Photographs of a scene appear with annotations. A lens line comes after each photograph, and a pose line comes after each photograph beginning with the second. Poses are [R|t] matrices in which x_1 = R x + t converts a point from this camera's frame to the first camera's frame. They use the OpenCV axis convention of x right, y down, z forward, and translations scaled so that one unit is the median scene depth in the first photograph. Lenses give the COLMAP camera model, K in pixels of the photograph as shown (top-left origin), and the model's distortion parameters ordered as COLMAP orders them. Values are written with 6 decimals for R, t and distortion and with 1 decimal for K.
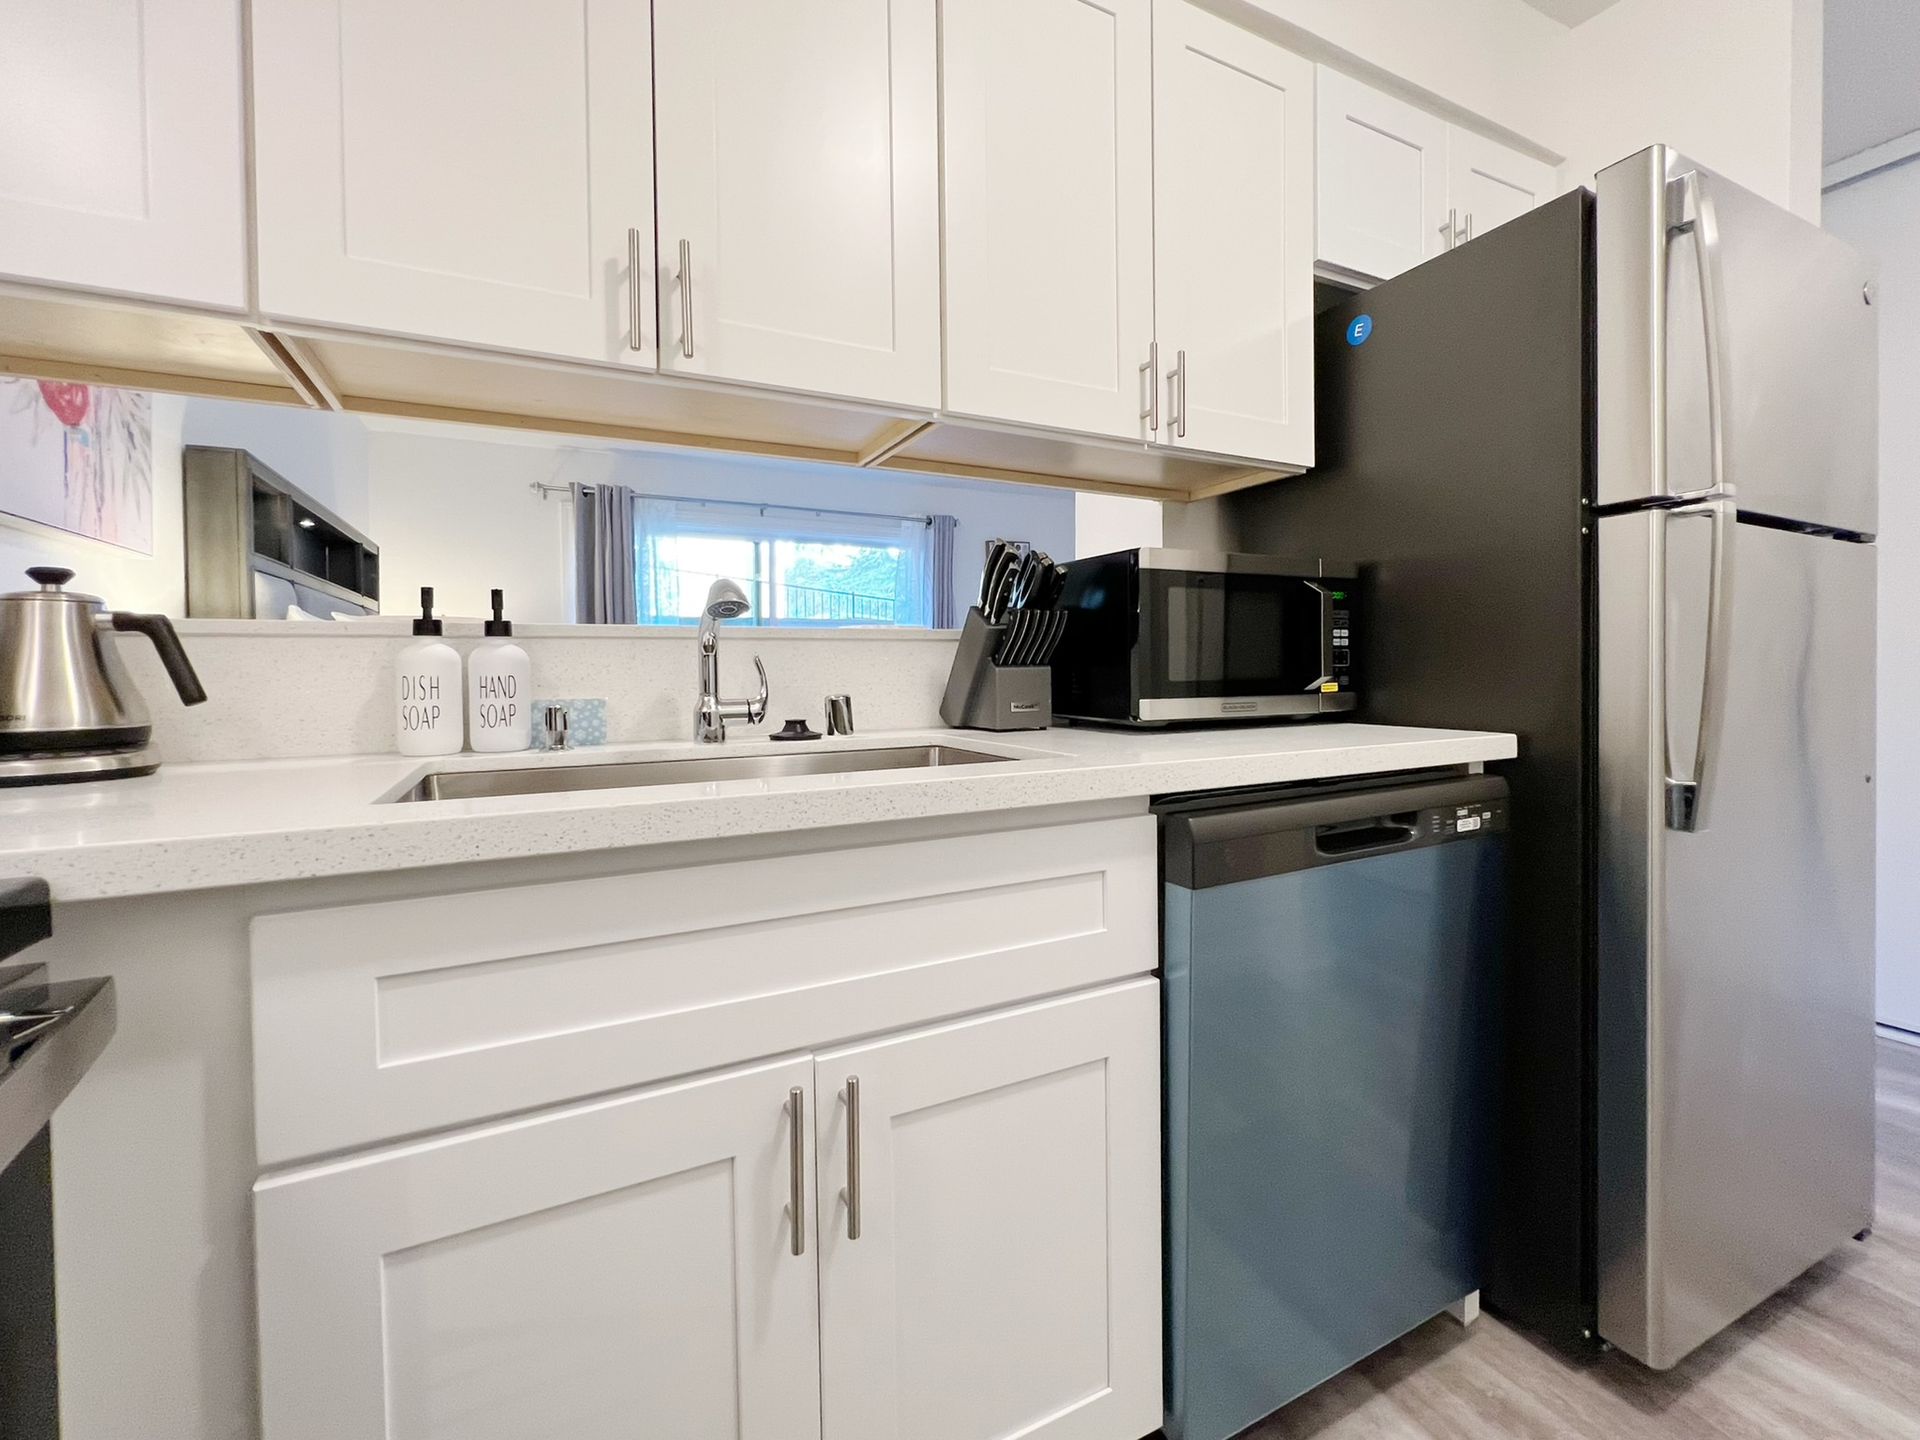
lens RADIAL K [[795.5, 0, 971.4], [0, 795.5, 687.3], [0, 0, 1]] dist [-0.004469, 0.001150]
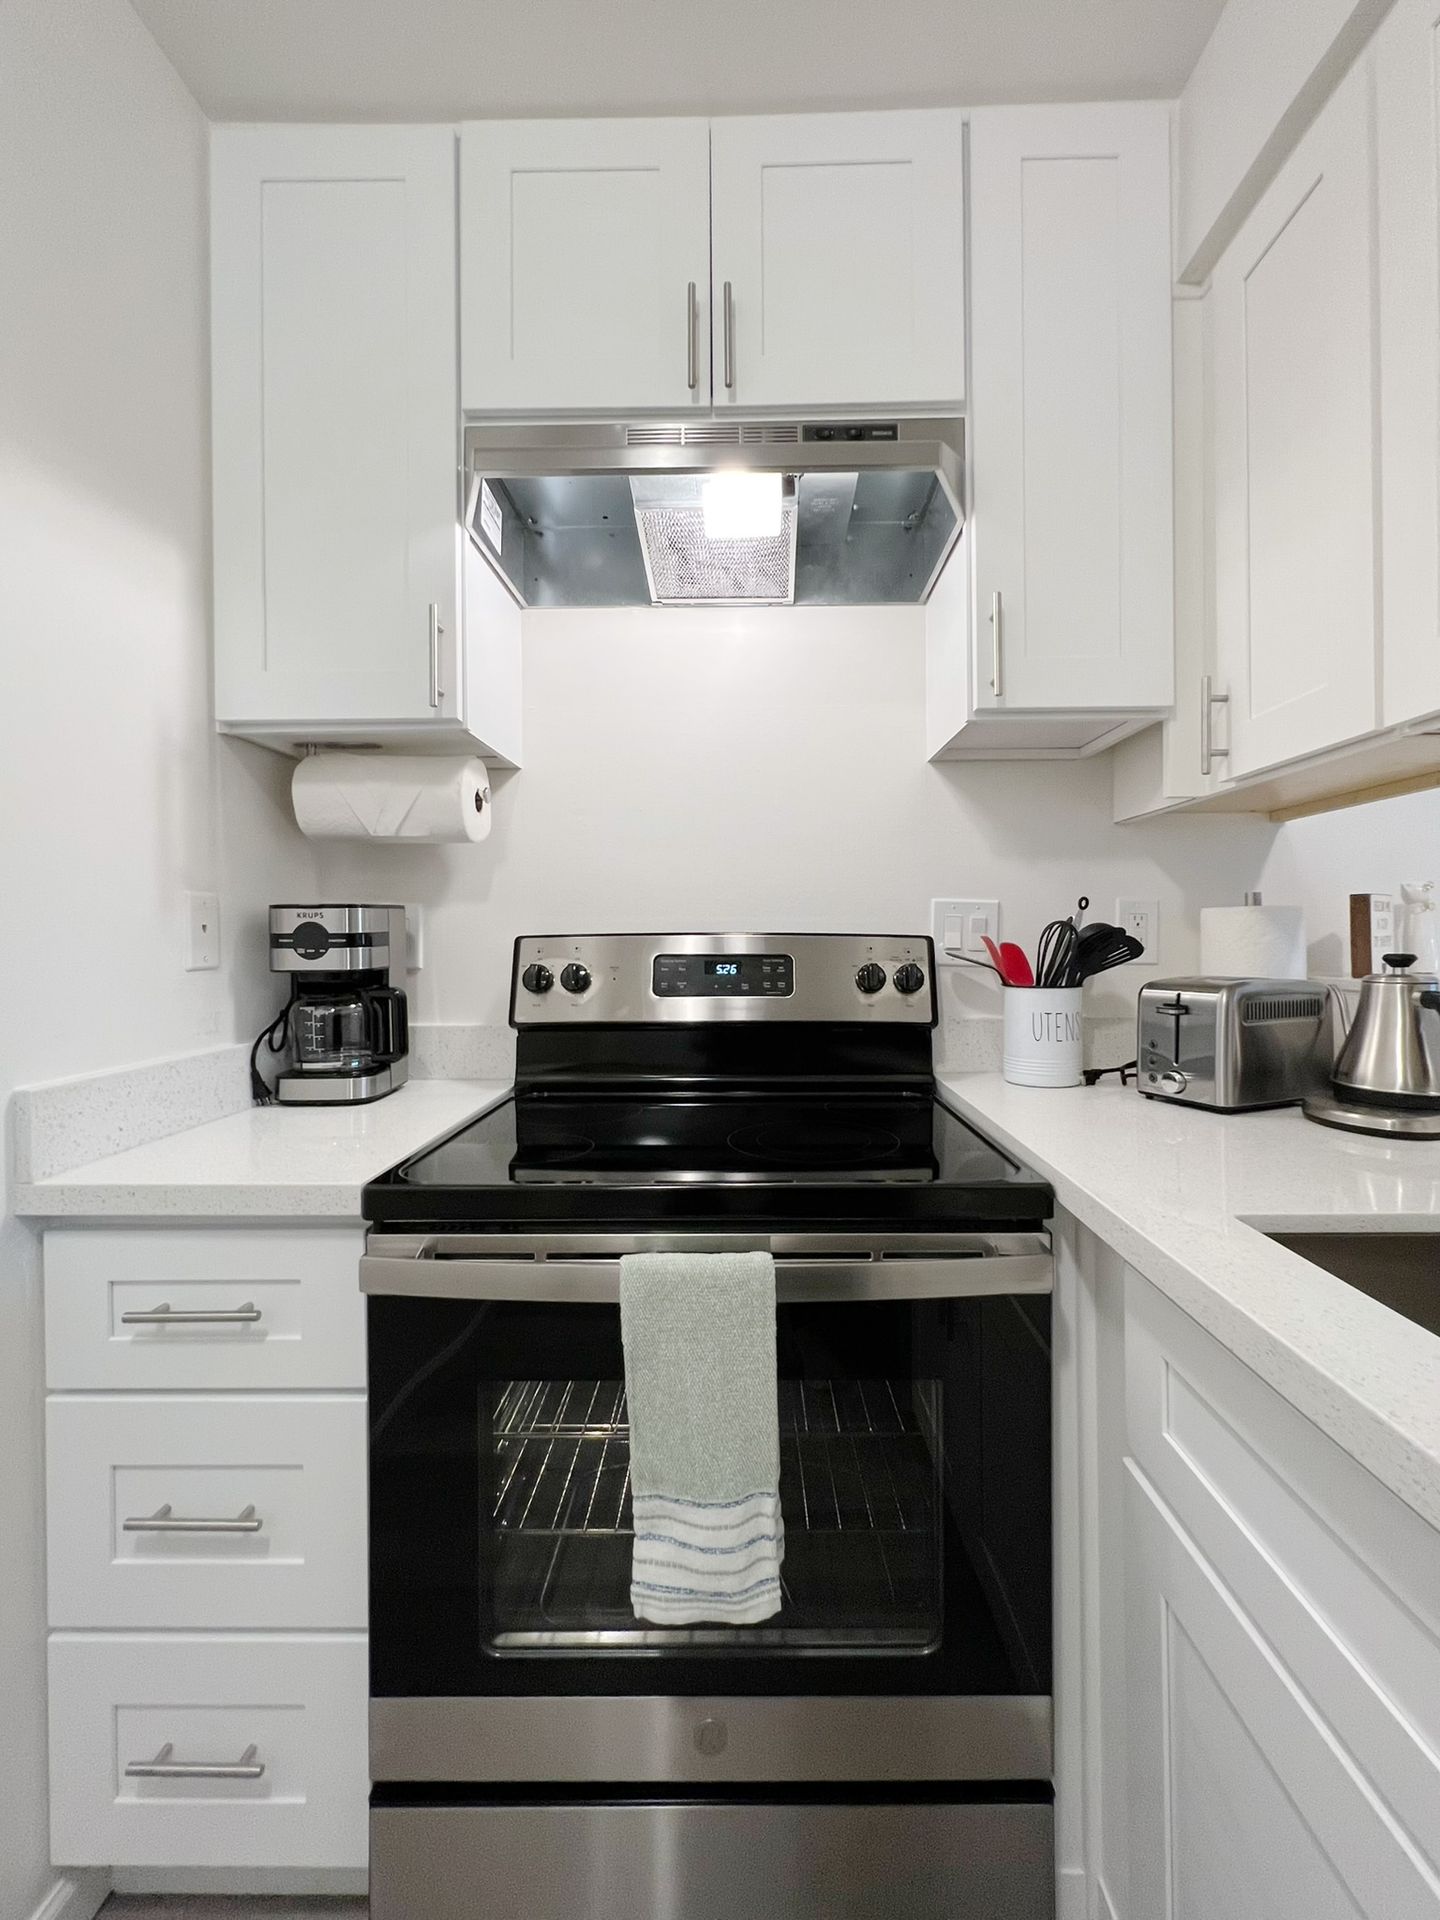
lens RADIAL K [[822.1, 0, 725.5], [0, 822.1, 940.6], [0, 0, 1]] dist [-0.001352, -0.000355]
pose [[-0.482562, 0.017563, -0.875686, 0.329134], [-0.007424, 0.999681, 0.024141, -0.144459], [0.875830, 0.018150, -0.482278, 0.519730]]
